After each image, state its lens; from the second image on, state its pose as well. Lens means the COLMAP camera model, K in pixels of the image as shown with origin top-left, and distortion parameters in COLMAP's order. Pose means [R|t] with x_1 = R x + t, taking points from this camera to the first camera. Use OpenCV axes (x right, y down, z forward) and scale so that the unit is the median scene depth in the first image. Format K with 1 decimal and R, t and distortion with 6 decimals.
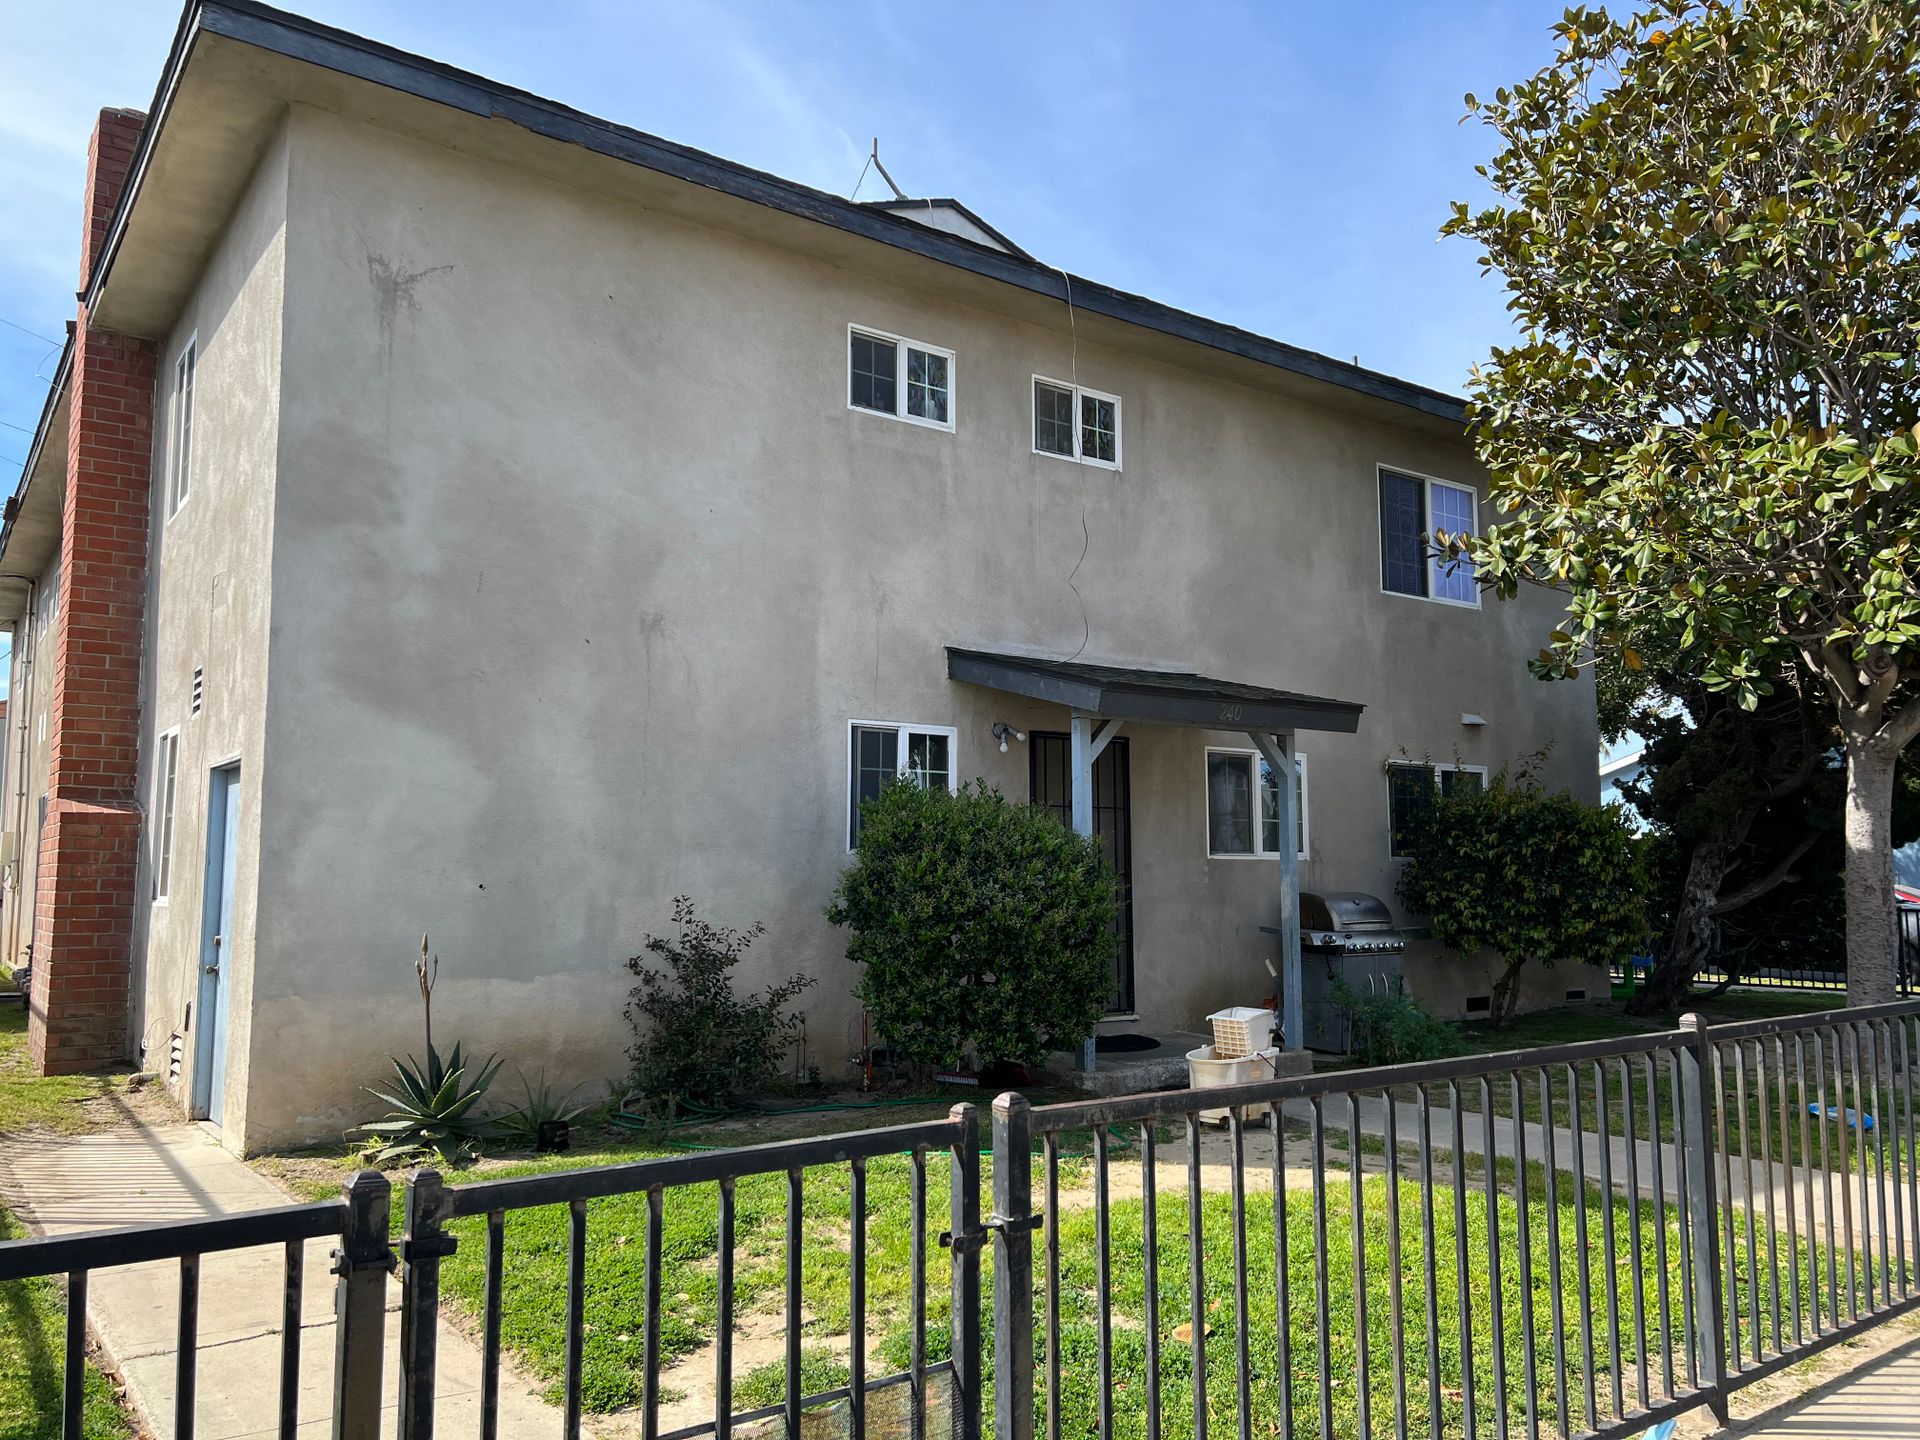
lens RADIAL K [[1425.1, 0, 960.0], [0, 1425.1, 729.4], [0, 0, 1]] dist [0.084360, -0.093936]
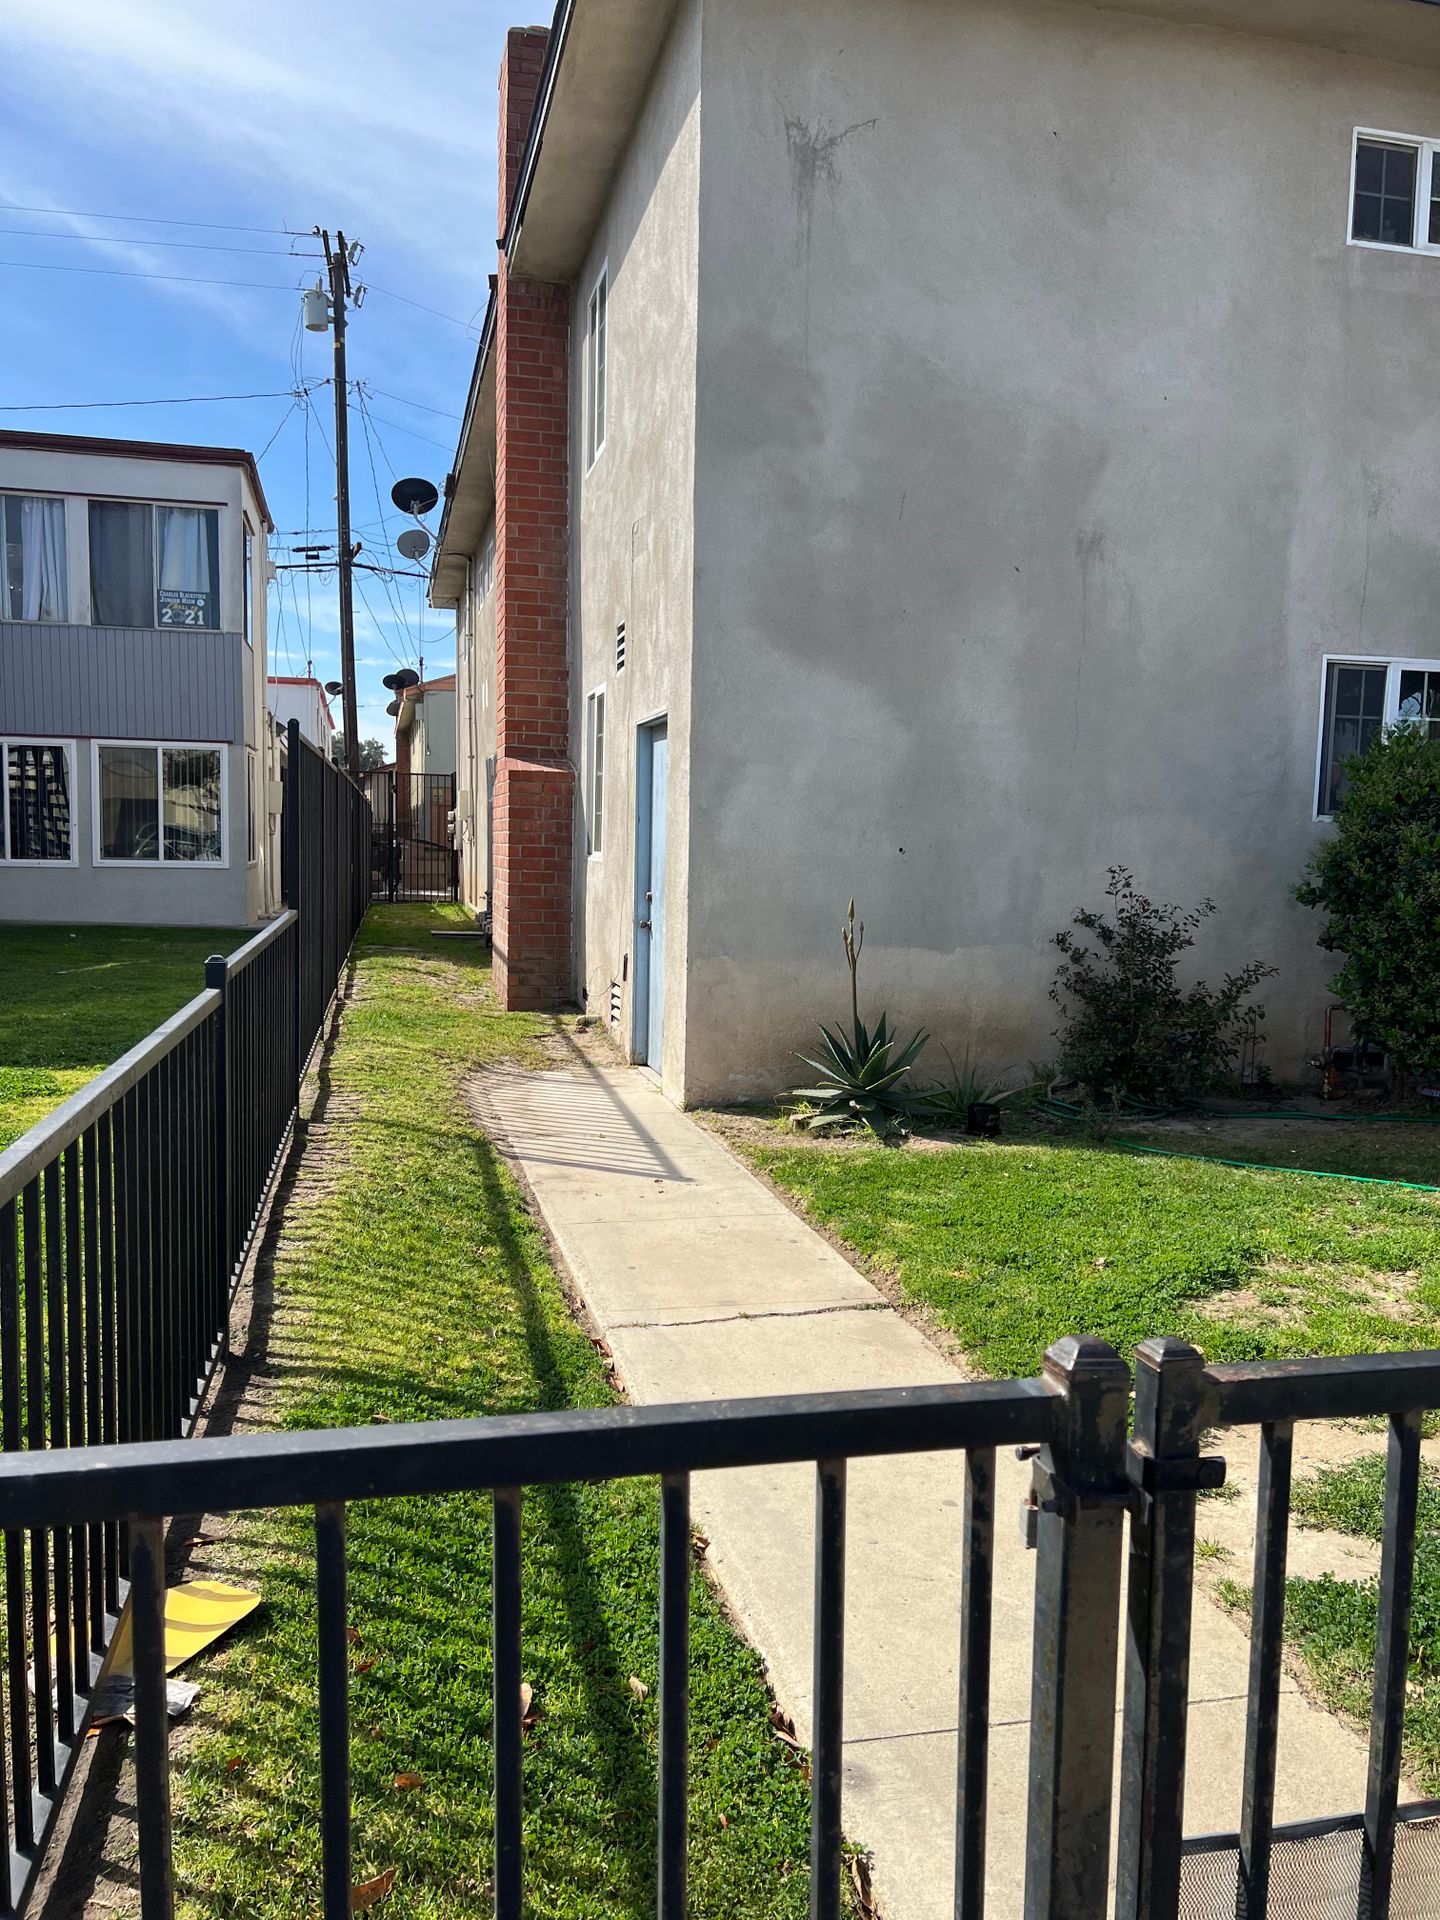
lens RADIAL K [[1442.3, 0, 720.0], [0, 1442.3, 960.0], [0, 0, 1]] dist [0.083979, -0.124647]
pose [[0.919812, 0.051123, -0.389014, -0.070390], [0.020589, 0.983820, 0.177971, 0.010401], [0.391818, -0.171709, 0.903878, 0.095198]]
